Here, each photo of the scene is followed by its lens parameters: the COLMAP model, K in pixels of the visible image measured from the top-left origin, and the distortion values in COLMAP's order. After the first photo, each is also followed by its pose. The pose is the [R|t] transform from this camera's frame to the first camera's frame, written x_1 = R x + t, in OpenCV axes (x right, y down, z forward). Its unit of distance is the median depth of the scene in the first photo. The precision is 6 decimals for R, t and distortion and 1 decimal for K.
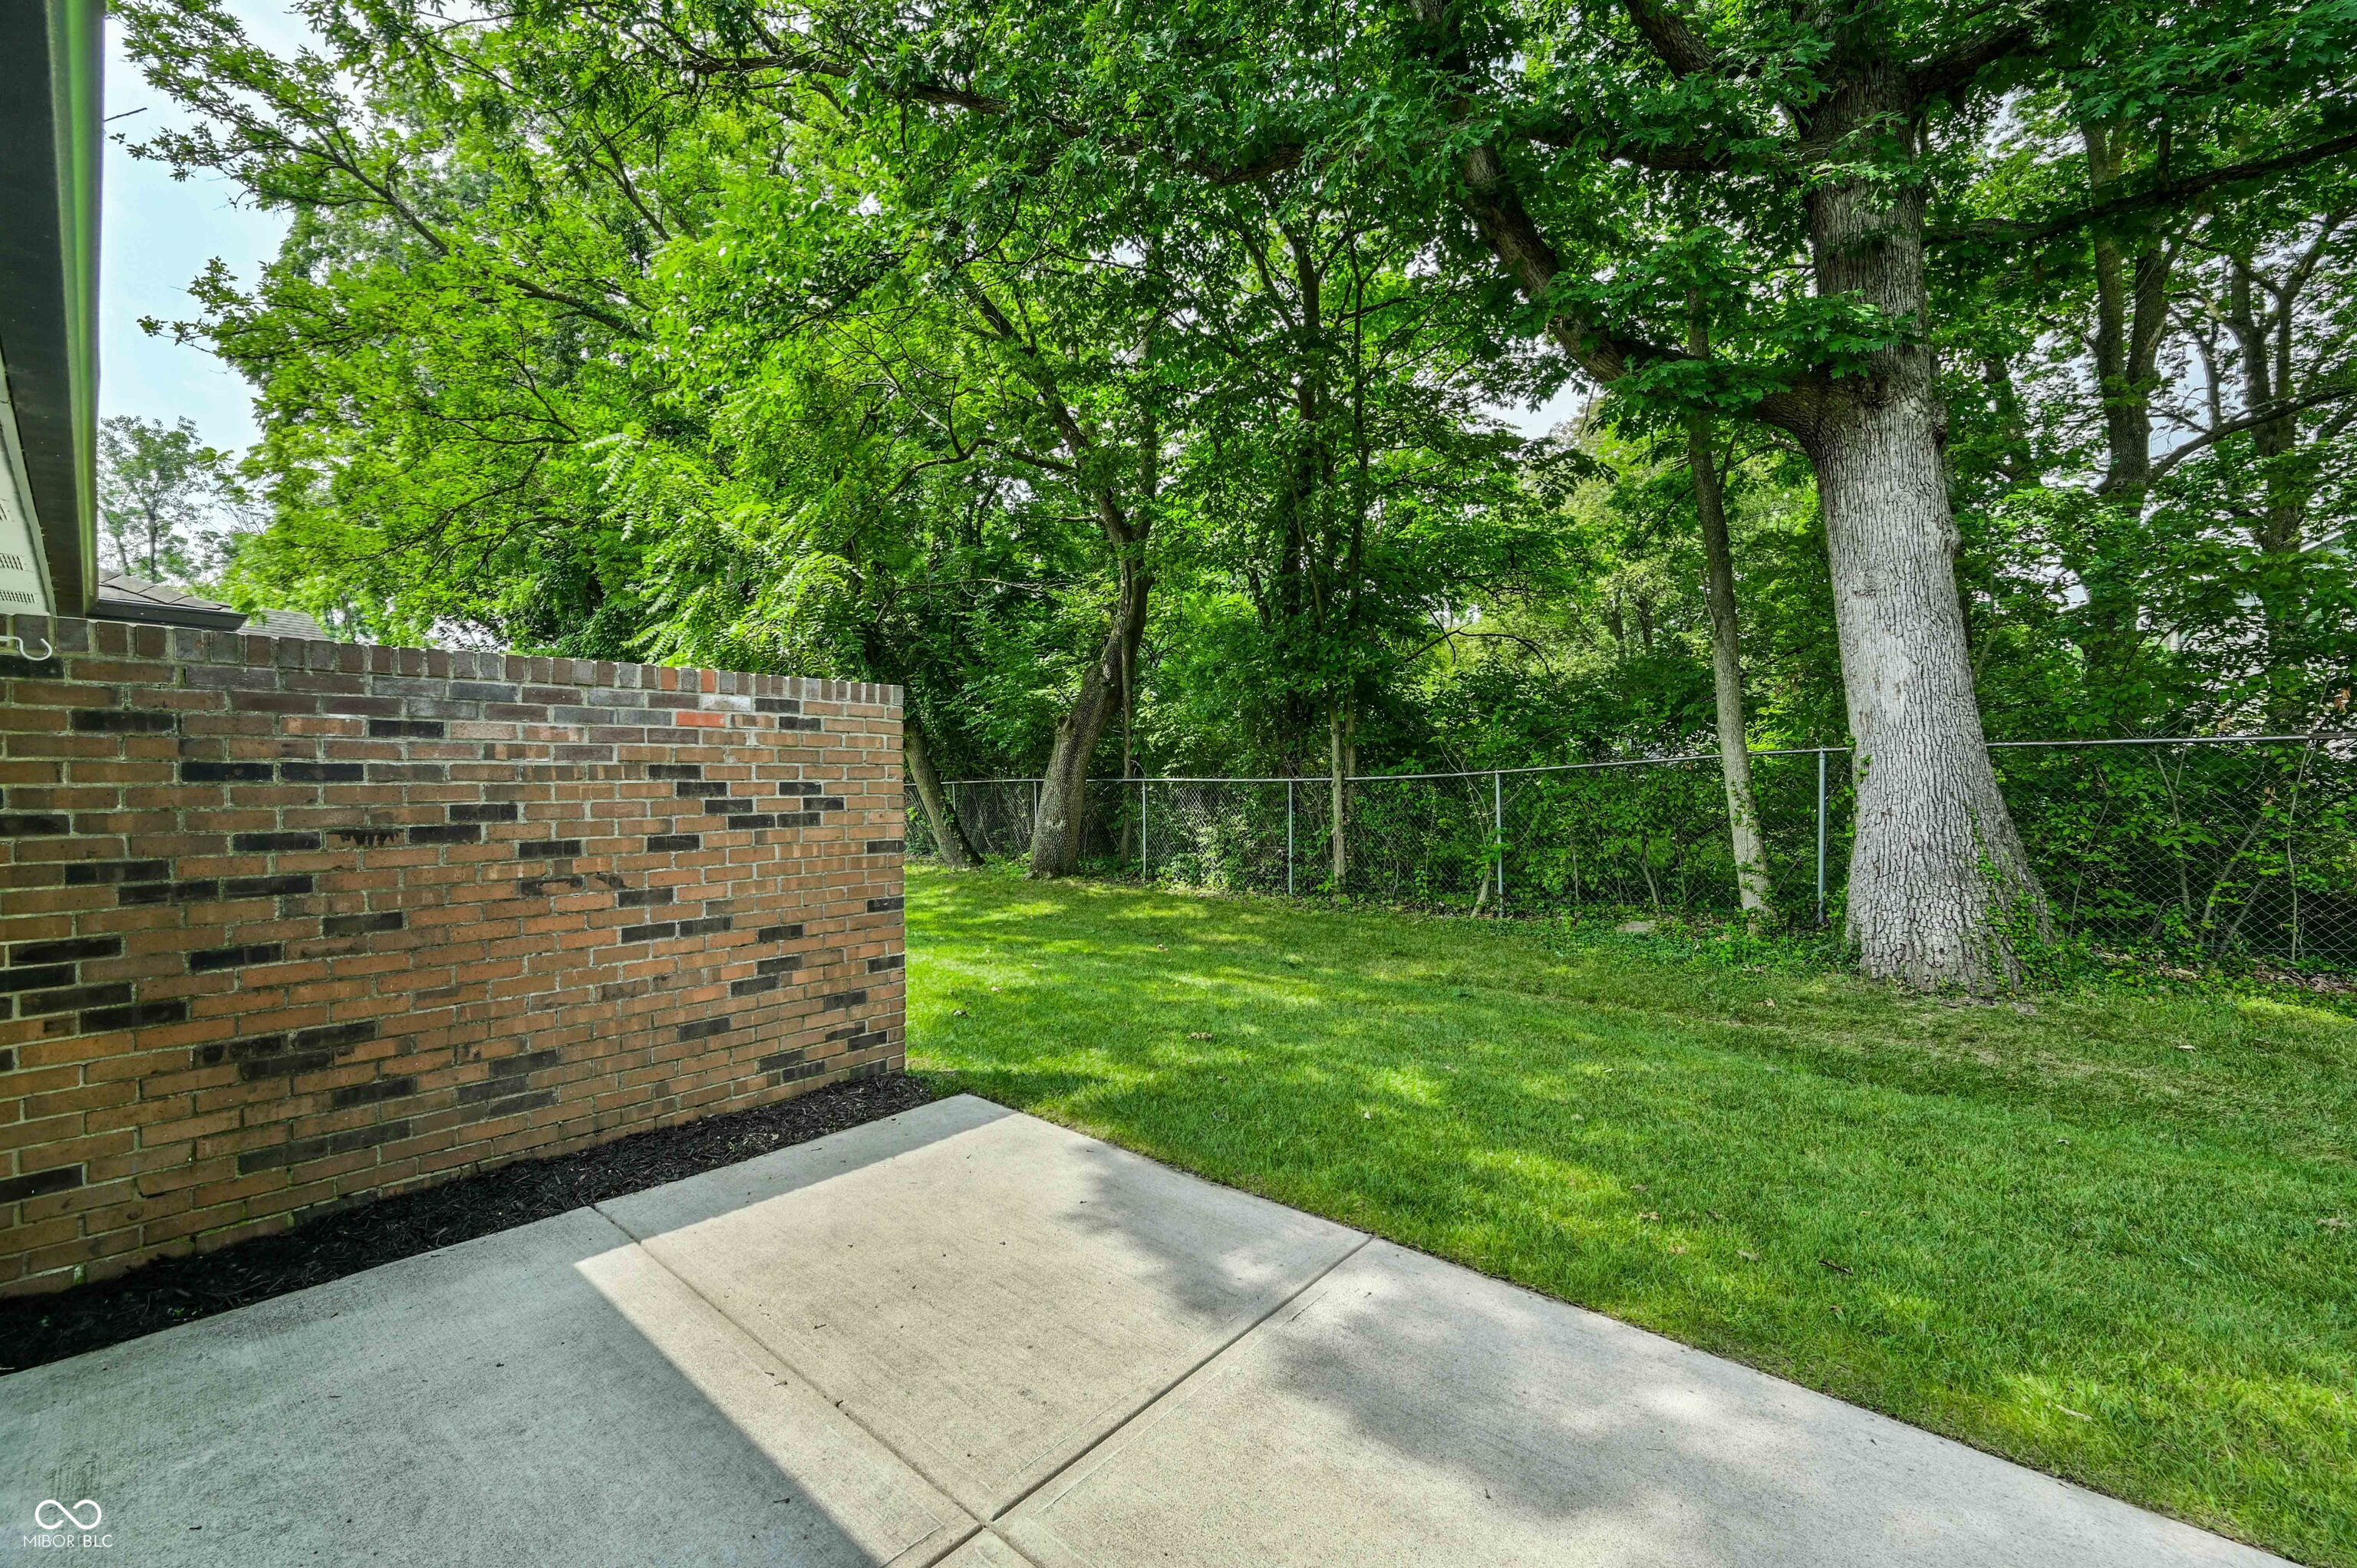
lens RADIAL K [[946.6, 0, 1178.5], [0, 946.6, 784.0], [0, 0, 1]] dist [-0.000727, -0.000041]
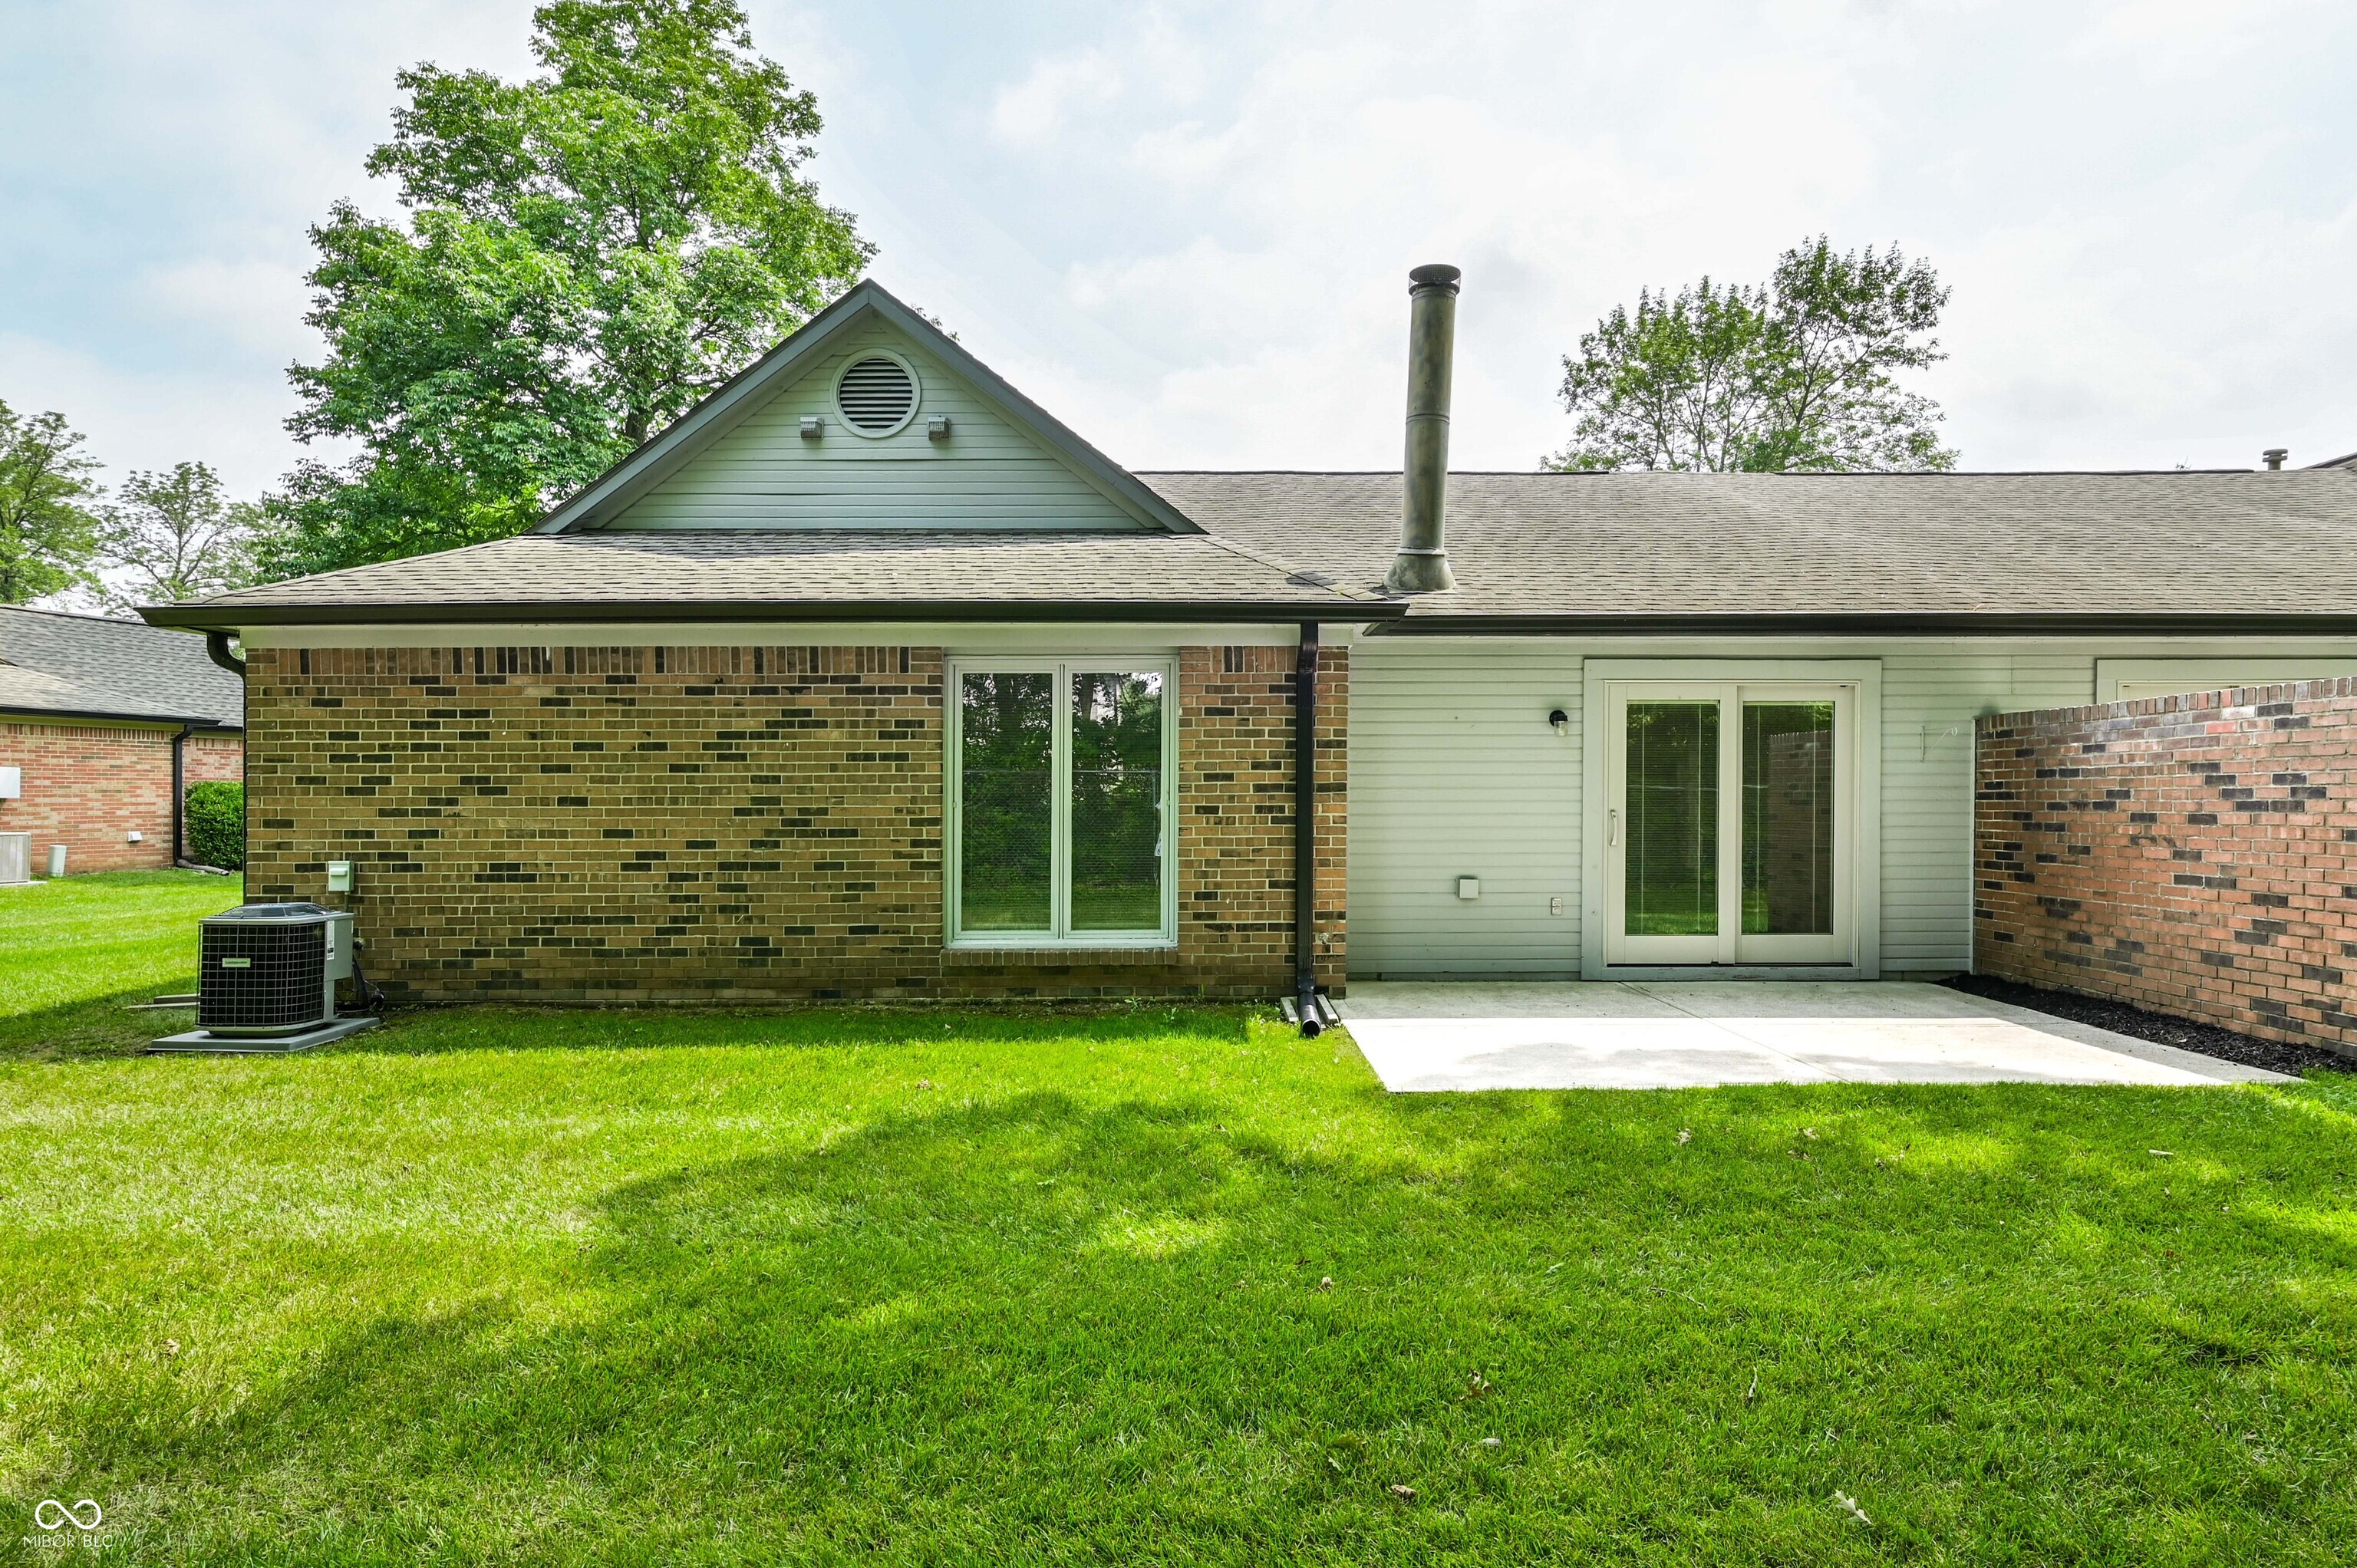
lens RADIAL K [[1255.7, 0, 1186.1], [0, 1255.7, 802.4], [0, 0, 1]] dist [0.000822, 0.000333]
pose [[-0.752892, 0.003503, -0.658135, 1.772780], [-0.001832, 0.999971, 0.007419, 0.026757], [0.658141, 0.006792, -0.752864, 1.385653]]
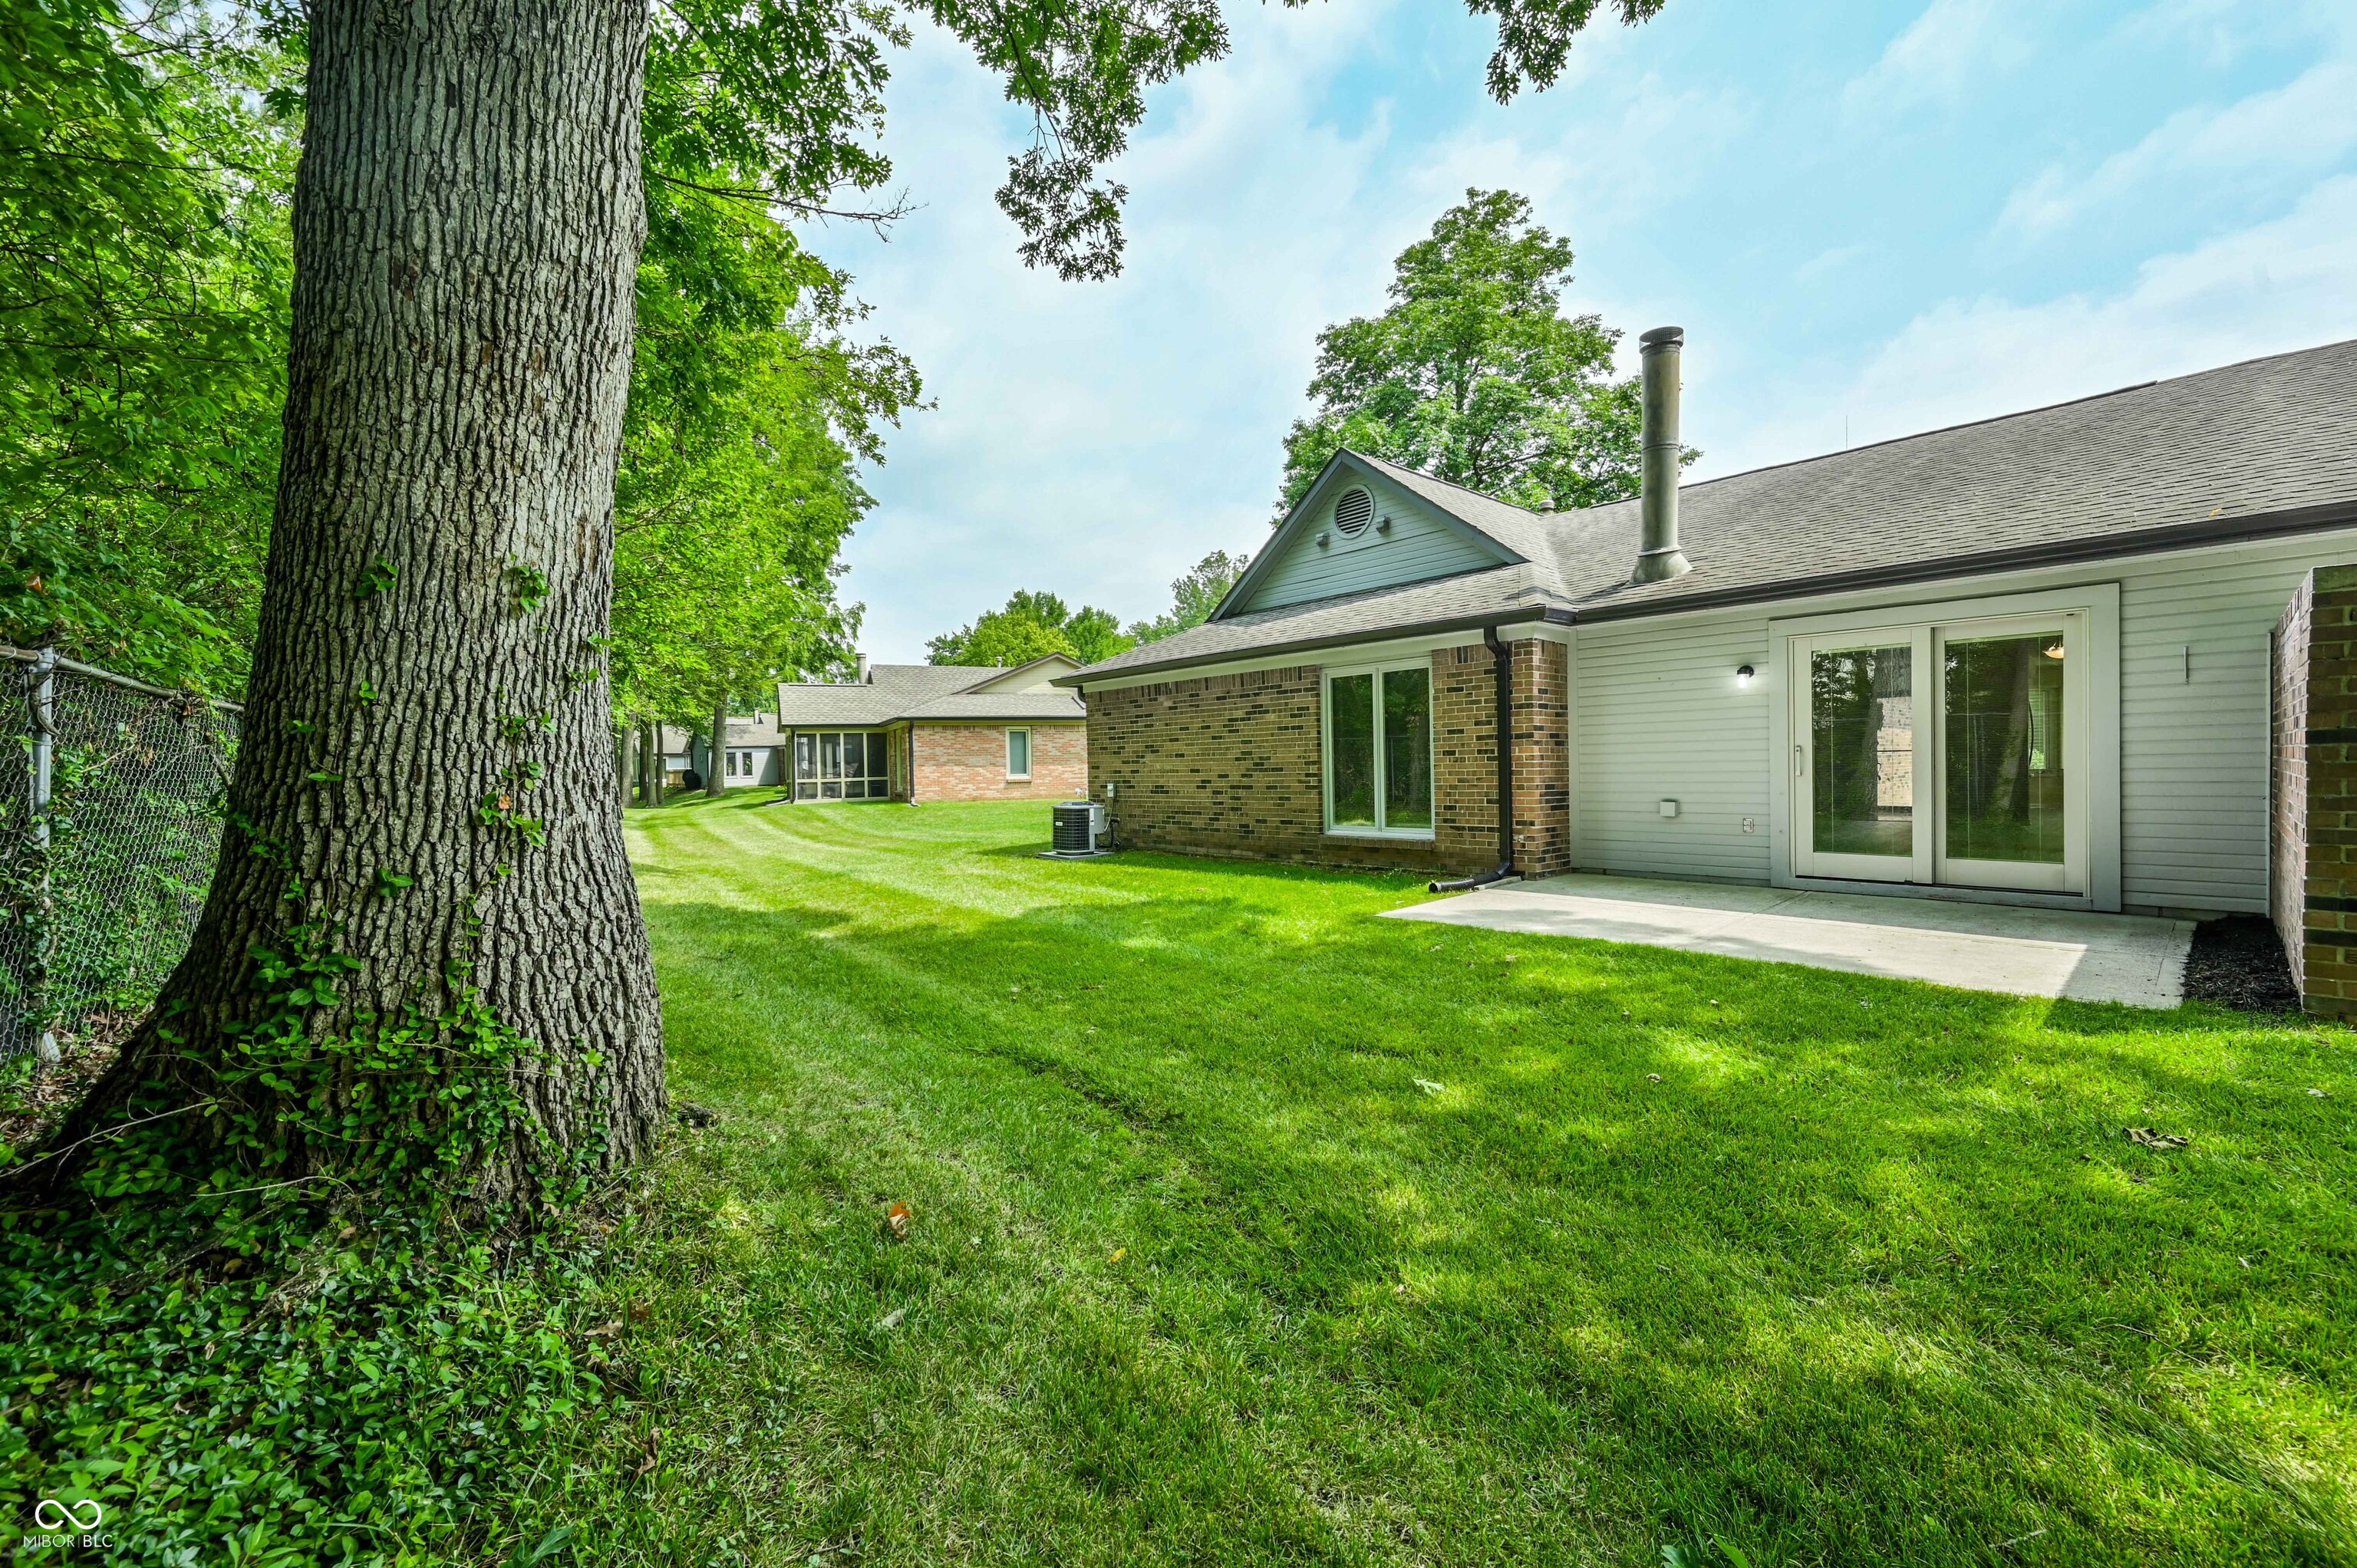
lens RADIAL K [[922.7, 0, 1178.5], [0, 922.7, 784.0], [0, 0, 1]] dist [-0.000057, 0.000030]
pose [[-0.992207, 0.019704, 0.123036, 0.758555], [0.023339, 0.999331, 0.028171, 0.051789], [-0.122398, 0.030823, -0.992002, 2.326250]]
